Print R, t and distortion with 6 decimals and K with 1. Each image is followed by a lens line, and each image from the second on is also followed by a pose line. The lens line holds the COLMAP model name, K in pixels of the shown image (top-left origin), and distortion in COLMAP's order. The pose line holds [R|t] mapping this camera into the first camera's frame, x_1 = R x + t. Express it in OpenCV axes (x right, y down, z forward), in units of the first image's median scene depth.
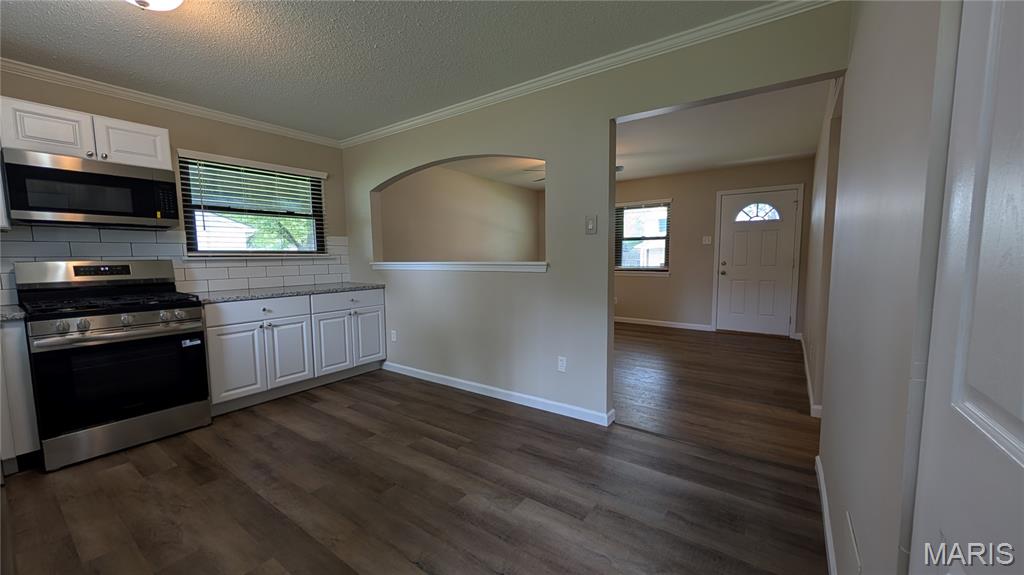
lens RADIAL K [[385.6, 0, 513.1], [0, 385.6, 291.3], [0, 0, 1]] dist [0.002067, 0.000119]
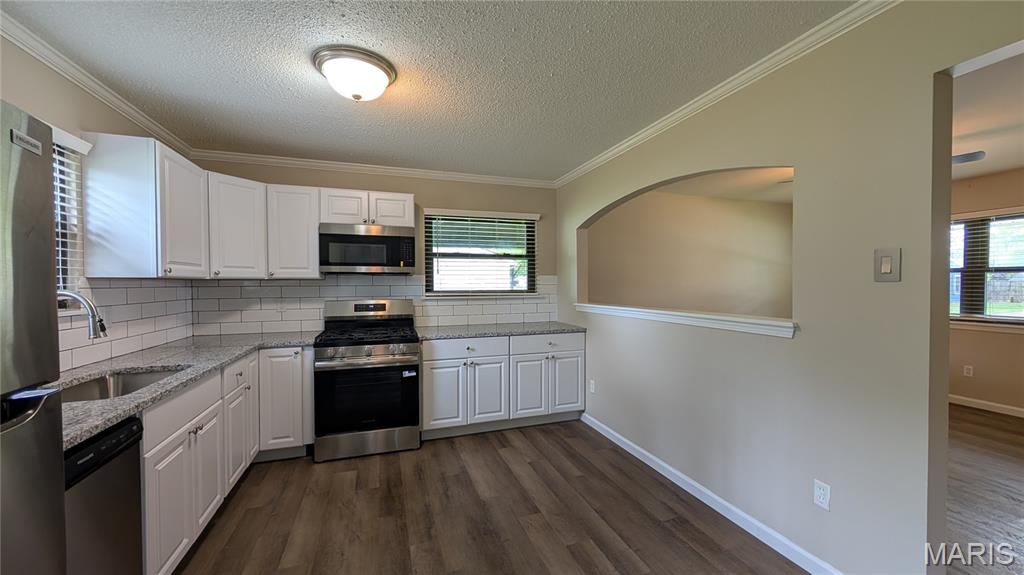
lens RADIAL K [[385.6, 0, 513.1], [0, 385.6, 291.3], [0, 0, 1]] dist [0.002067, 0.000119]
pose [[0.815011, 0.018139, -0.579162, 0.068502], [-0.058490, 0.996980, -0.051083, -0.060029], [0.576486, 0.075509, 0.813610, 0.185124]]
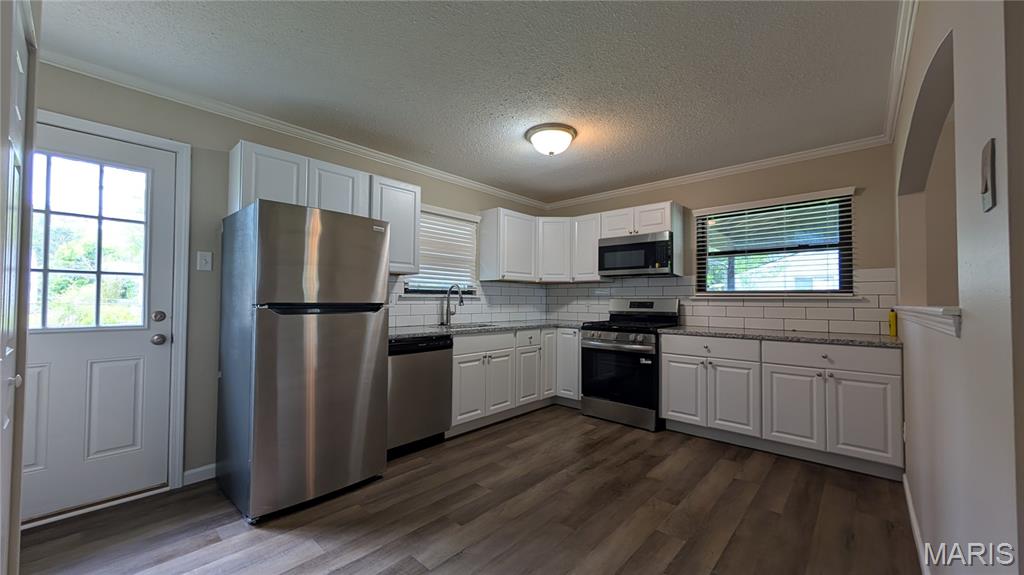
lens RADIAL K [[385.6, 0, 513.1], [0, 385.6, 291.3], [0, 0, 1]] dist [0.002067, 0.000119]
pose [[-0.116555, -0.013023, -0.993099, 0.428756], [-0.097324, 0.995251, -0.001629, -0.046970], [0.988404, 0.096463, -0.117269, 0.572518]]
